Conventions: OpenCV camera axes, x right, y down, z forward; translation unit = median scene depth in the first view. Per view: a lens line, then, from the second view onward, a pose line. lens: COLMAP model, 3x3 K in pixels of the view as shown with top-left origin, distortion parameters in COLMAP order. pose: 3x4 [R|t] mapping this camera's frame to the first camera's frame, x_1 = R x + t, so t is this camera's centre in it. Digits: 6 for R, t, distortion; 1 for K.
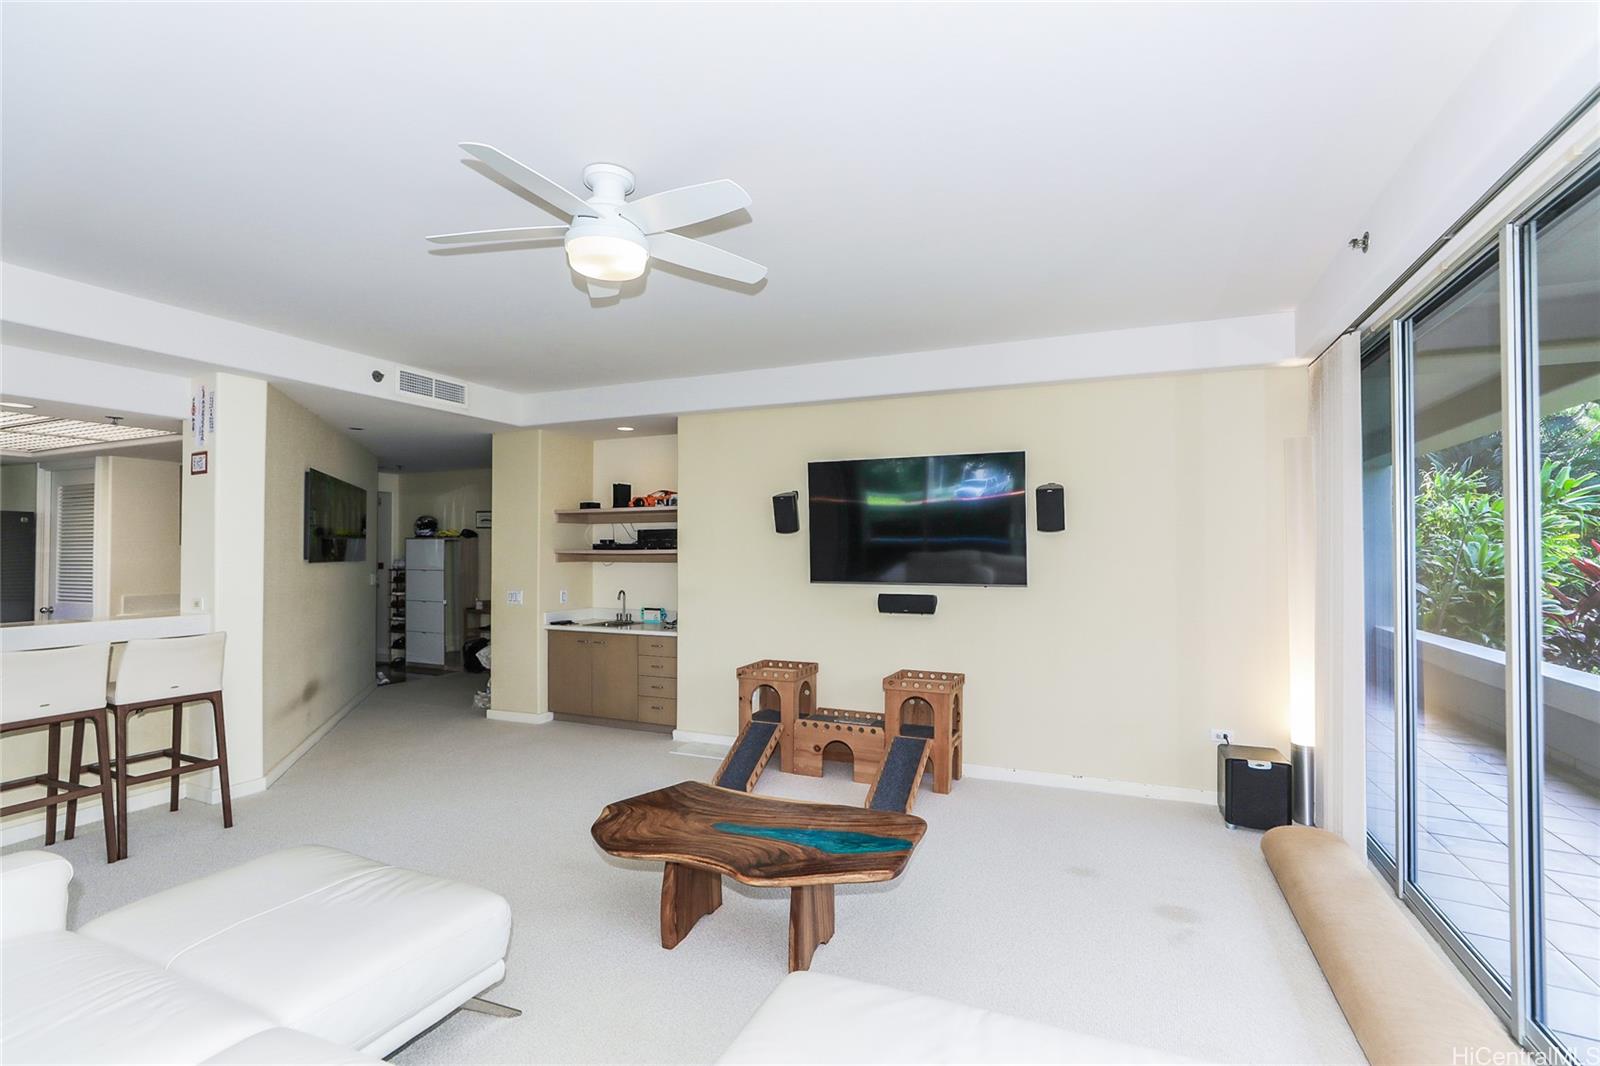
lens RADIAL K [[727.9, 0, 807.5], [0, 727.9, 532.5], [0, 0, 1]] dist [0.001226, 0.000272]
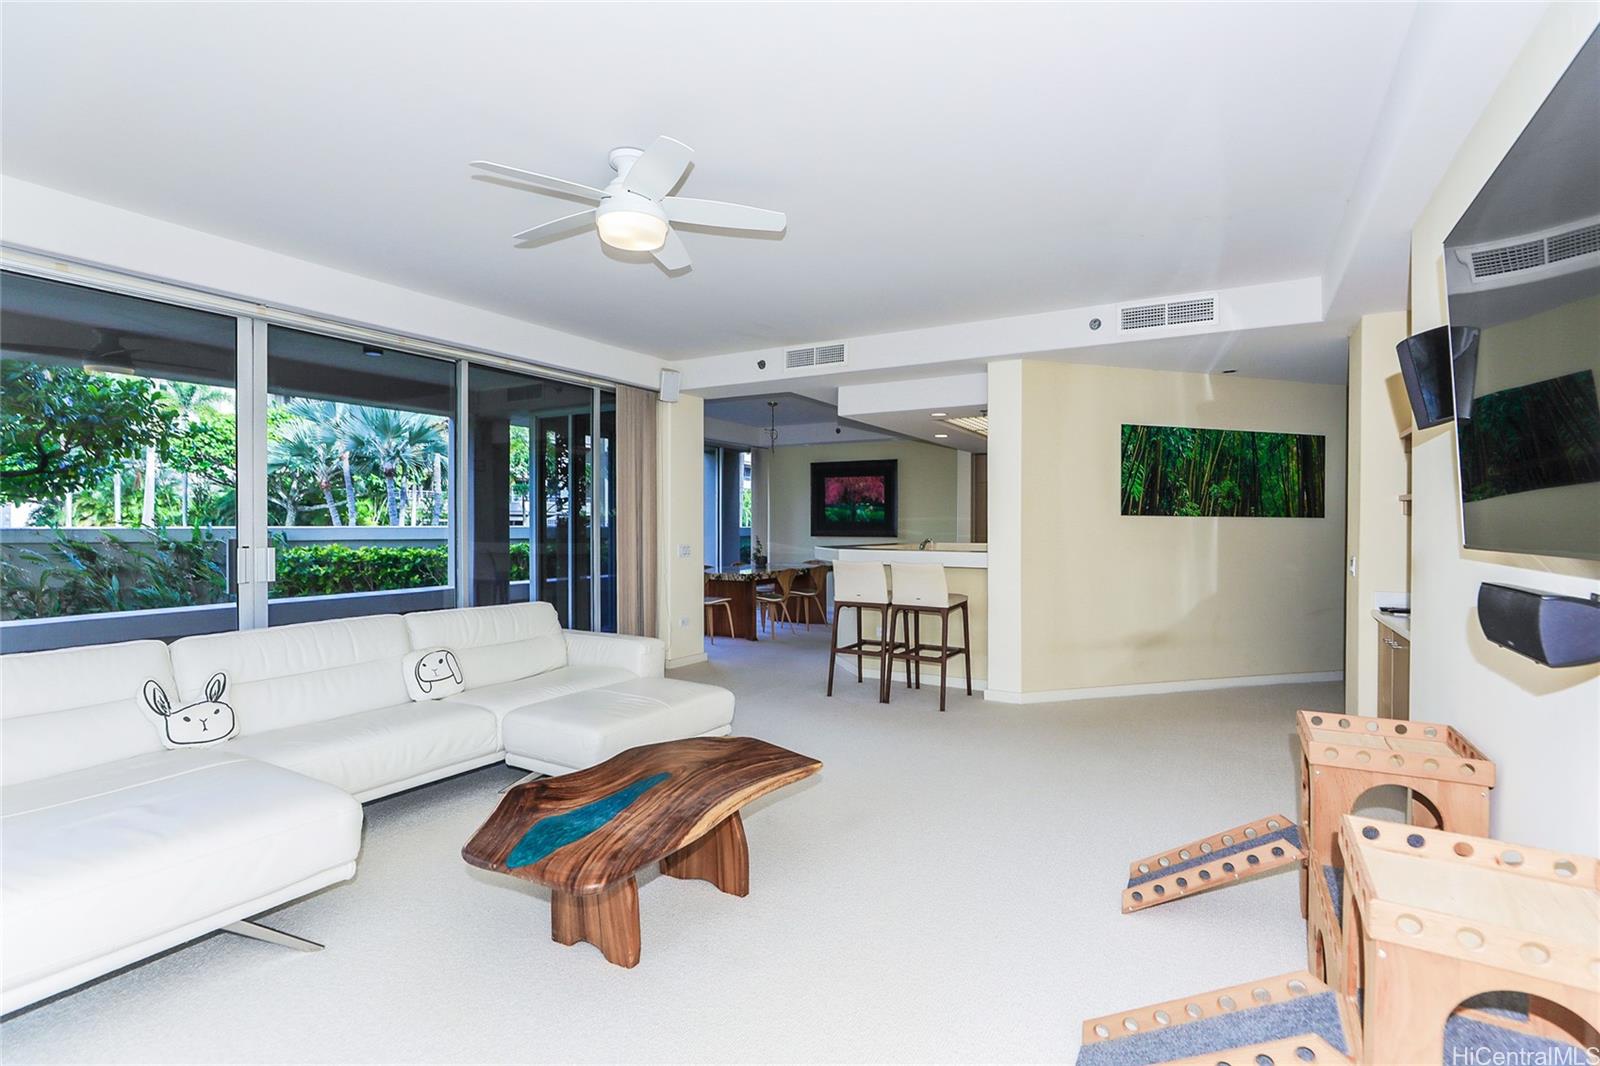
lens RADIAL K [[727.9, 0, 808.5], [0, 727.9, 533.3], [0, 0, 1]] dist [0.001226, 0.000272]
pose [[-0.092863, 0.011060, -0.995617, 0.603384], [0.021122, 0.999735, 0.009136, 0.070617], [0.995455, -0.020181, -0.093072, 0.989033]]
